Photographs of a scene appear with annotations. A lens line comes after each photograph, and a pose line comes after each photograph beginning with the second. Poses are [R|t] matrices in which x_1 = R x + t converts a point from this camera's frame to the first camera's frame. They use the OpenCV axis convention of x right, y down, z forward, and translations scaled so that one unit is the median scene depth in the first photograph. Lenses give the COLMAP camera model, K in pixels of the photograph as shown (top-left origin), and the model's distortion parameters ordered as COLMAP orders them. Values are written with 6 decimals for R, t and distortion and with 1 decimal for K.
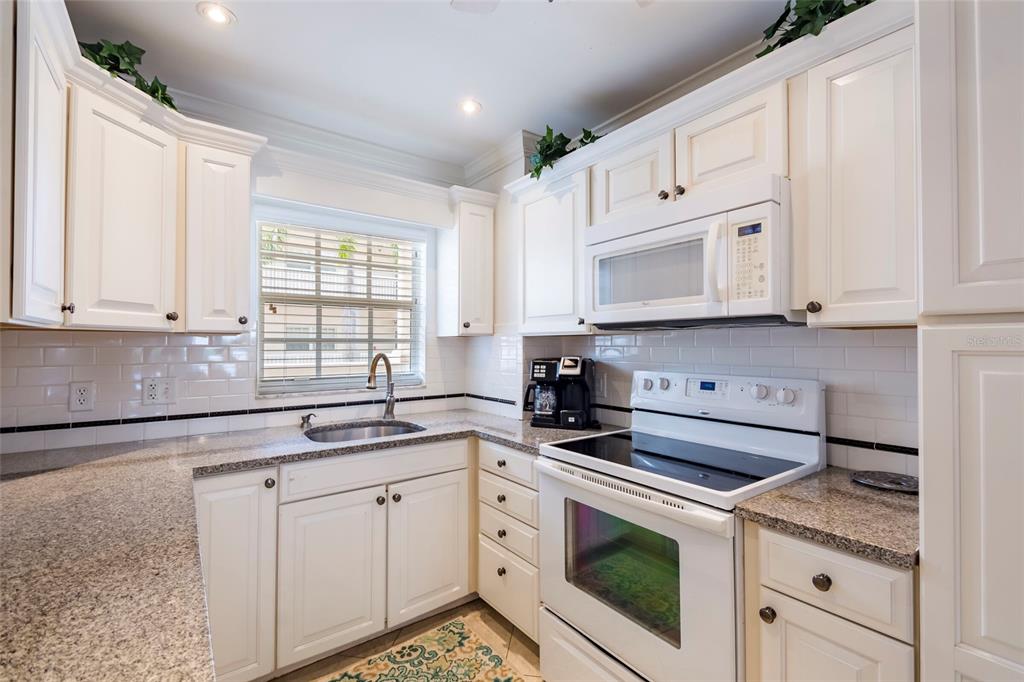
lens RADIAL K [[444.7, 0, 511.0], [0, 444.7, 339.2], [0, 0, 1]] dist [0.027747, -0.012689]
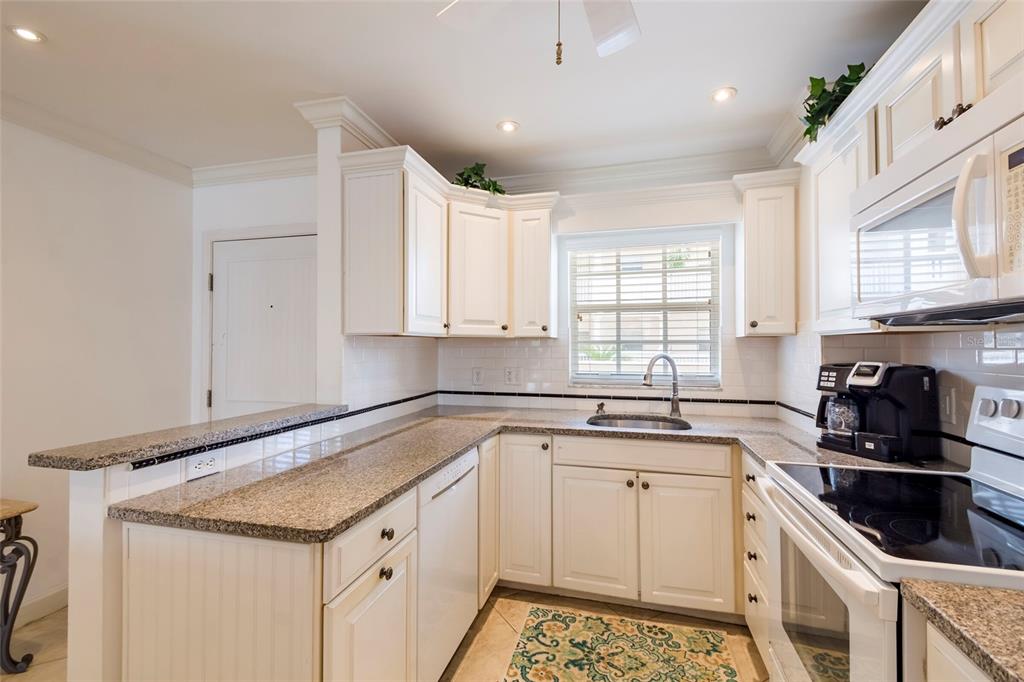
lens RADIAL K [[444.7, 0, 511.0], [0, 444.7, 339.2], [0, 0, 1]] dist [0.027747, -0.012689]
pose [[0.623541, -0.011463, -0.781707, 0.352182], [0.009471, 0.999930, -0.007109, 0.000493], [0.781733, -0.002970, 0.623606, 0.051290]]
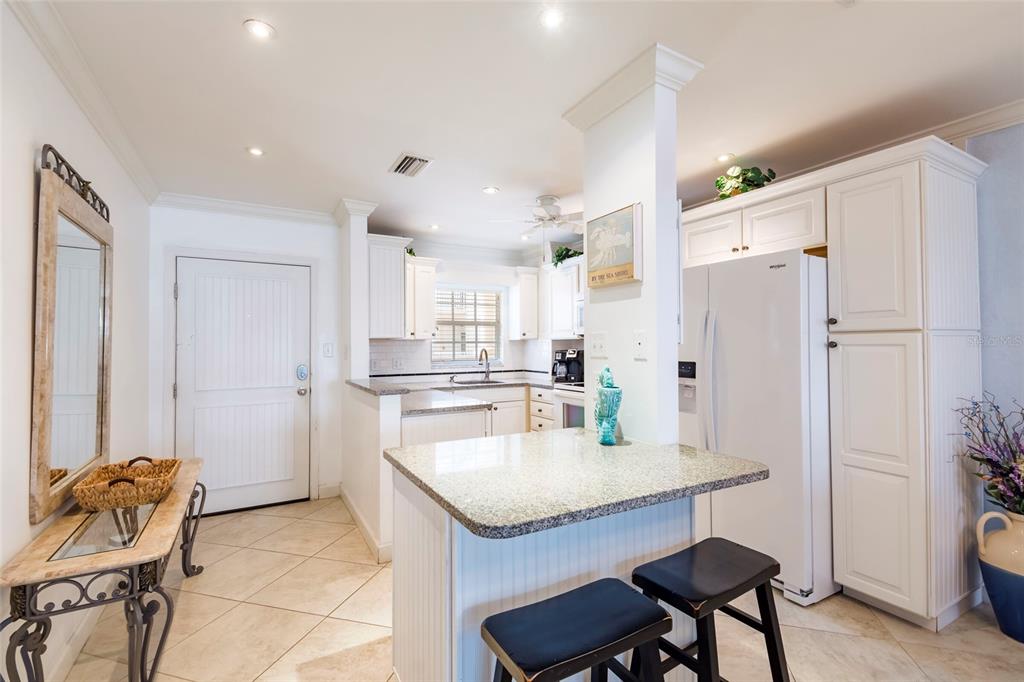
lens RADIAL K [[444.7, 0, 511.0], [0, 444.7, 339.2], [0, 0, 1]] dist [0.027747, -0.012689]
pose [[0.991729, -0.008074, -0.128096, 0.115746], [0.008016, 0.999967, -0.000976, -0.009138], [0.128100, -0.000059, 0.991761, -1.171922]]
